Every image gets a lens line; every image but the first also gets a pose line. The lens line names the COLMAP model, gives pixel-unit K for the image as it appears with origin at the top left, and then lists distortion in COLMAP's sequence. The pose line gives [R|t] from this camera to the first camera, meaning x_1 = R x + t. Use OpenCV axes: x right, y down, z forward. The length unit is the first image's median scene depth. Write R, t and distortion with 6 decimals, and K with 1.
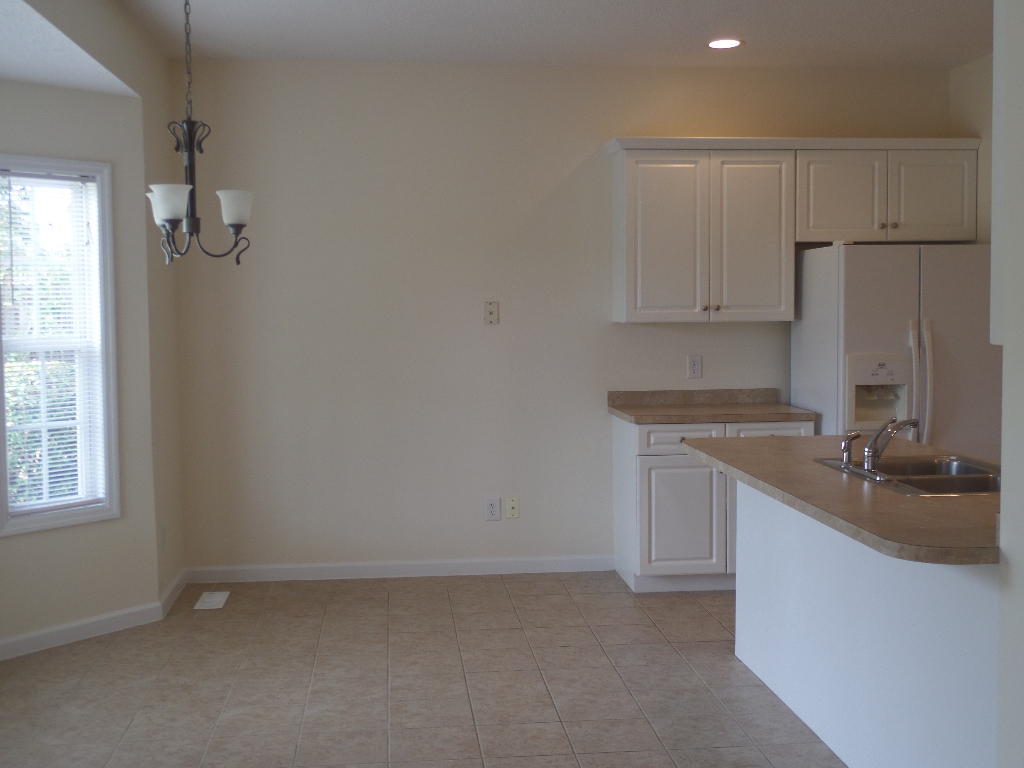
lens RADIAL K [[1194.4, 0, 512.0], [0, 1194.4, 384.0], [0, 0, 1]] dist [-0.009448, -0.028482]
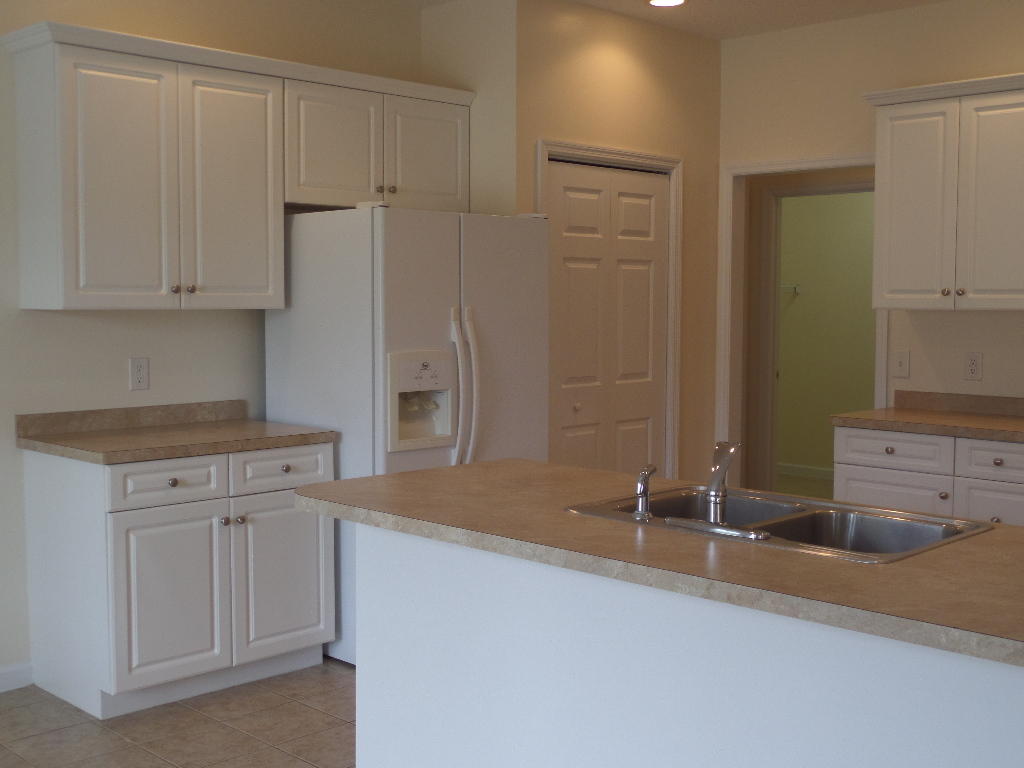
lens RADIAL K [[1194.4, 0, 512.0], [0, 1194.4, 384.0], [0, 0, 1]] dist [-0.009448, -0.028482]
pose [[0.770459, -0.032568, 0.636657, -0.134873], [0.031313, 0.999422, 0.013231, -0.011767], [-0.636720, 0.009742, 0.771034, 0.348203]]
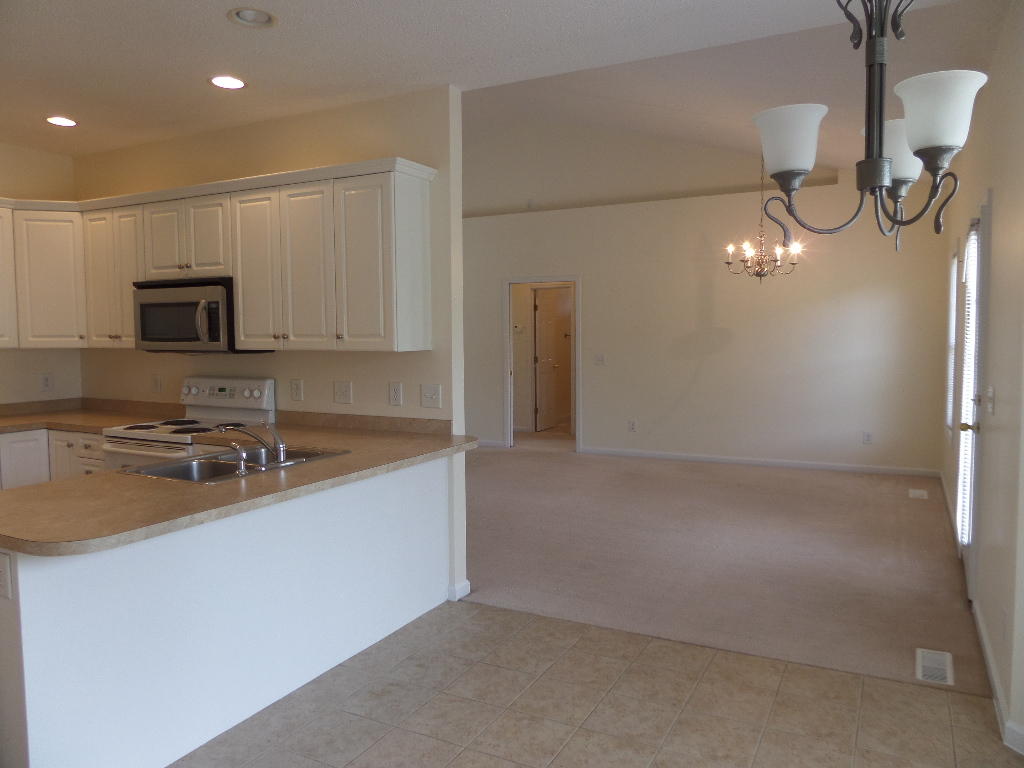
lens RADIAL K [[739.9, 0, 512.0], [0, 739.9, 384.0], [0, 0, 1]] dist [-0.014361, -0.009977]
pose [[-0.835971, -0.026082, 0.548154, -0.217292], [0.047399, 0.991705, 0.119473, -0.059551], [-0.546723, 0.125858, -0.827800, 0.952571]]
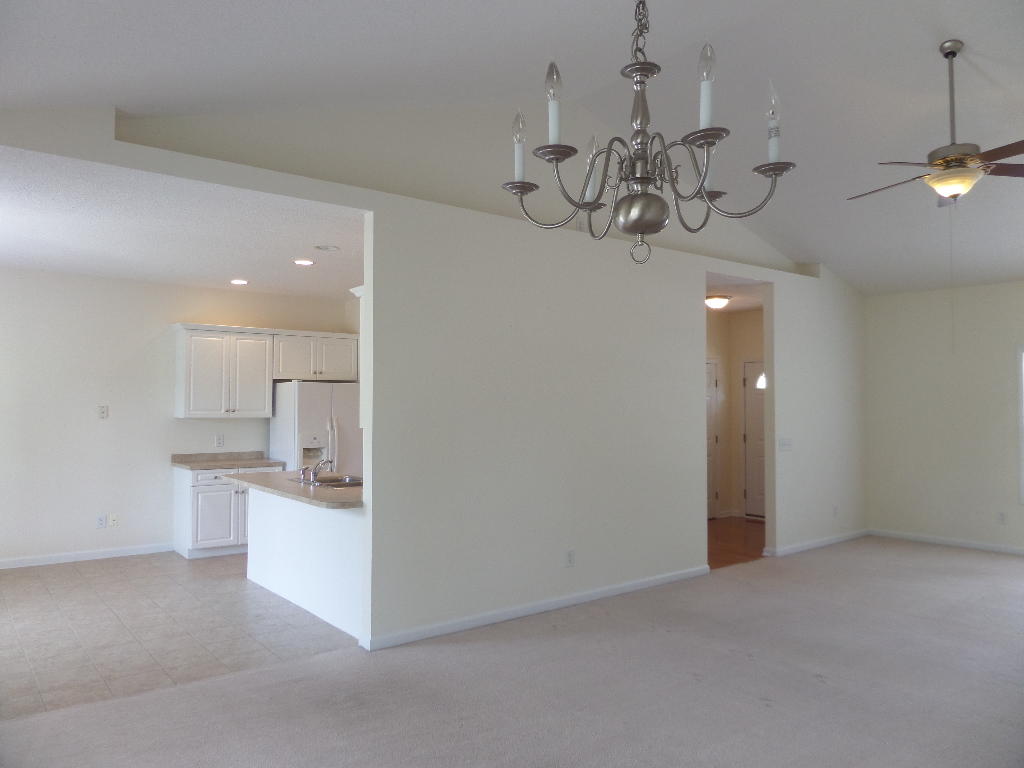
lens RADIAL K [[739.9, 0, 512.0], [0, 739.9, 384.0], [0, 0, 1]] dist [-0.014361, -0.009977]
pose [[0.841255, 0.026977, 0.539965, -0.105964], [0.023854, 0.995930, -0.086922, 0.010308], [-0.540112, 0.086004, 0.837187, -0.295394]]
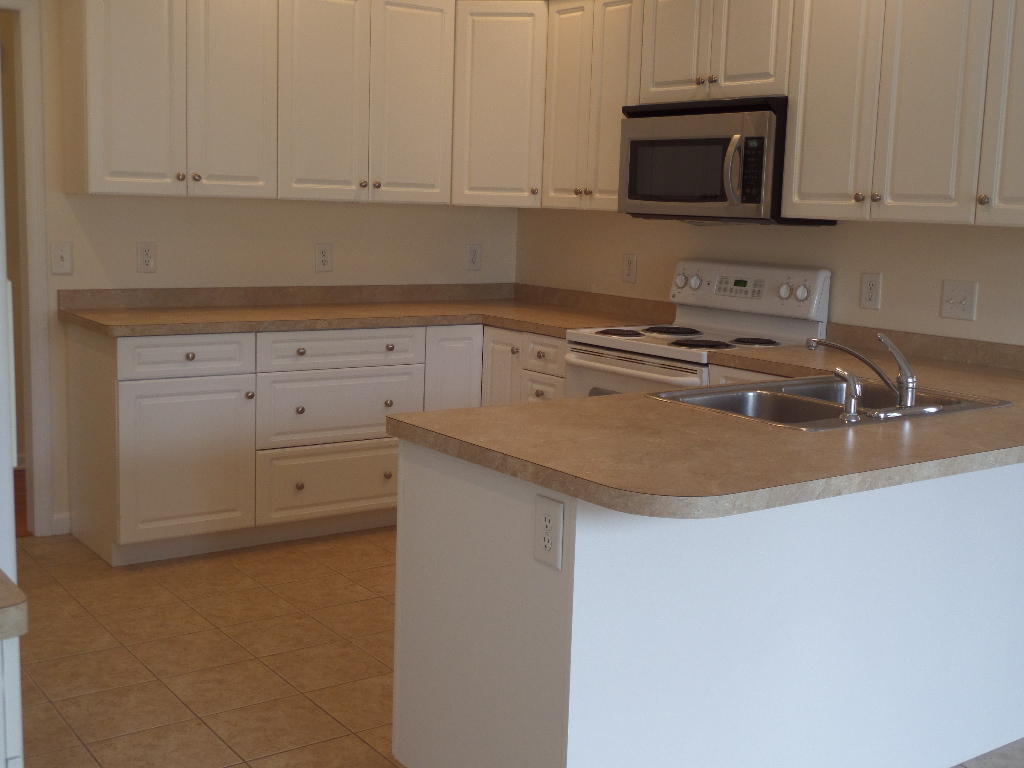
lens RADIAL K [[1194.4, 0, 512.0], [0, 1194.4, 384.0], [0, 0, 1]] dist [-0.009448, -0.028482]
pose [[-0.507795, -0.136106, 0.850658, -0.135810], [0.029922, 0.984058, 0.175312, -0.051808], [-0.860958, 0.114475, -0.495628, 0.999143]]
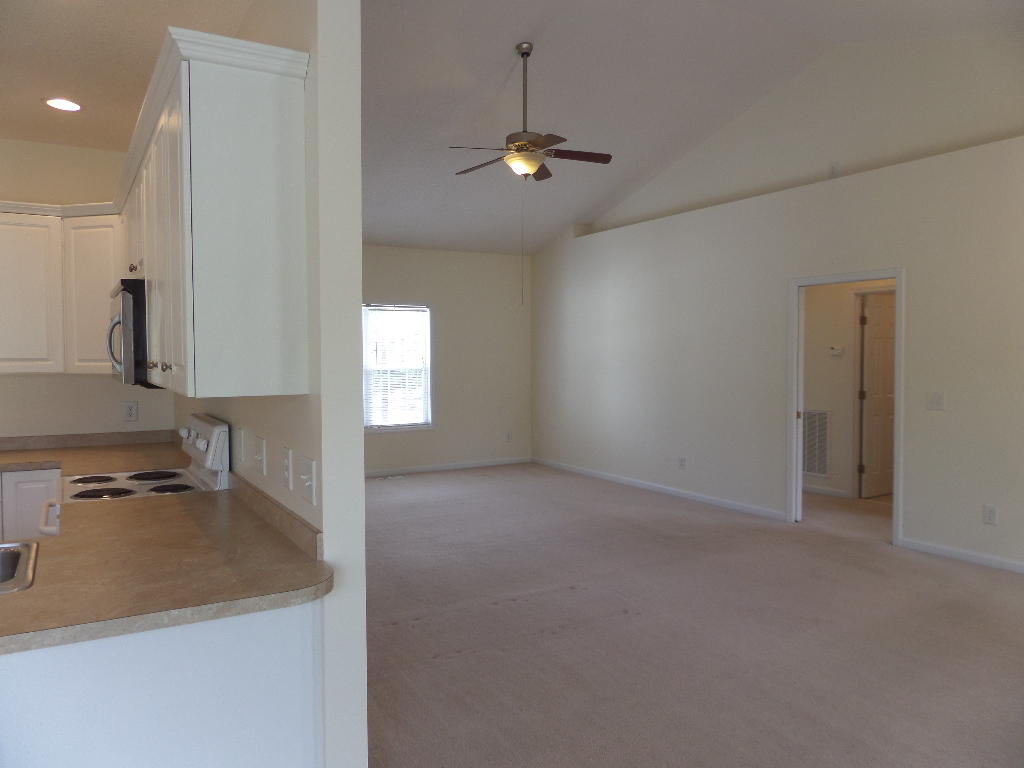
lens RADIAL K [[739.9, 0, 512.0], [0, 739.9, 384.0], [0, 0, 1]] dist [-0.014361, -0.009977]
pose [[-0.428050, -0.026544, 0.903365, -0.154703], [0.064578, 0.996115, 0.059869, -0.033521], [-0.901445, 0.083964, -0.424673, 0.505888]]
